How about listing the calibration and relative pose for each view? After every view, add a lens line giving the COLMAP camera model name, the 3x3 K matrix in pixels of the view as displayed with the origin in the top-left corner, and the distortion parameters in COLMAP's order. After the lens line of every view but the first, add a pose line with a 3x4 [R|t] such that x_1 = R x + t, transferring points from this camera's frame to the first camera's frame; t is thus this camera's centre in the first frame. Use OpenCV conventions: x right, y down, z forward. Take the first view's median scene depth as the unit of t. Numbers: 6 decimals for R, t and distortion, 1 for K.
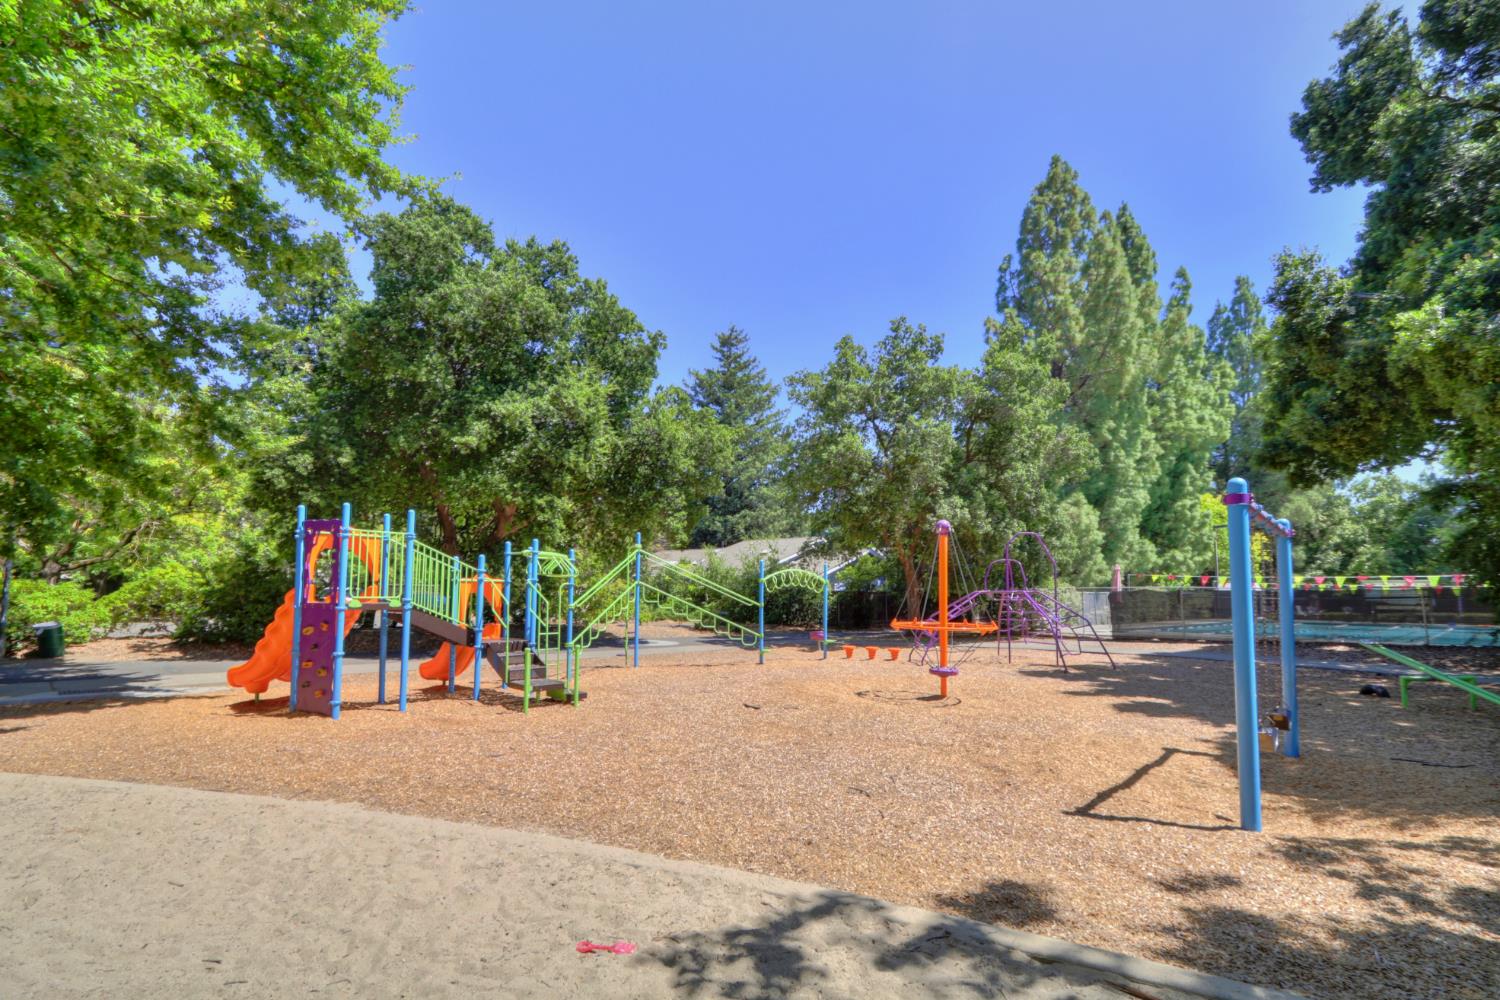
lens RADIAL K [[704.8, 0, 750.4], [0, 704.8, 520.1], [0, 0, 1]] dist [-0.001927, -0.000769]
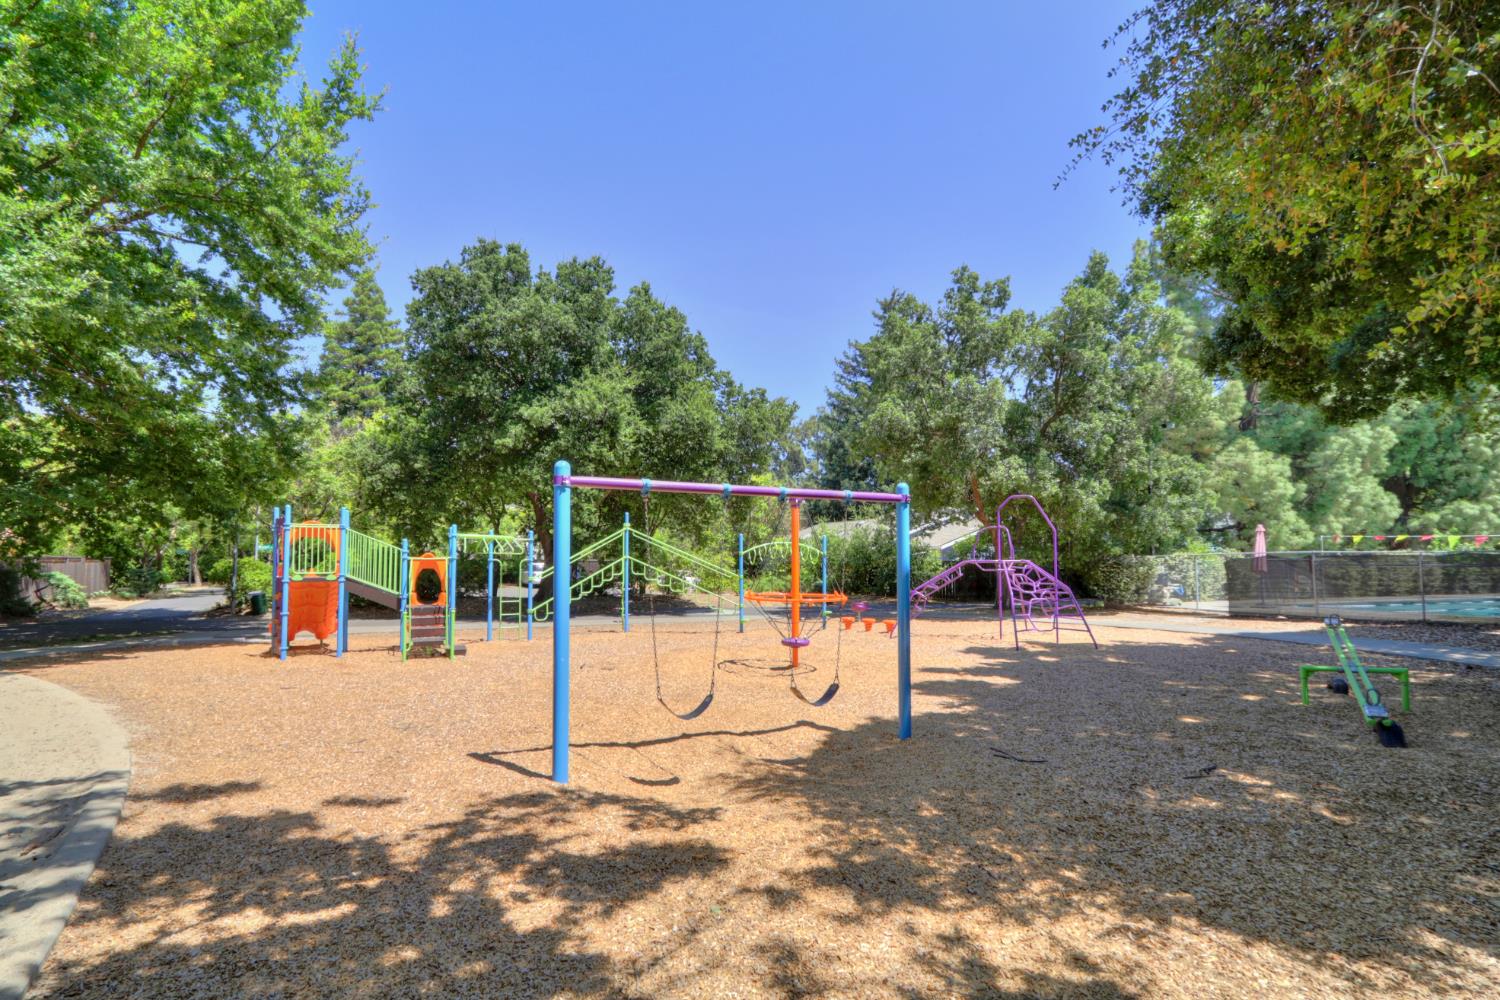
lens RADIAL K [[711.0, 0, 750.0], [0, 711.0, 500.0], [0, 0, 1]] dist [0.000642, -0.000066]
pose [[0.924201, -0.044387, -0.379319, 0.438680], [0.049462, 0.998769, 0.003639, 0.002983], [0.378690, -0.022125, 0.925259, 0.026738]]
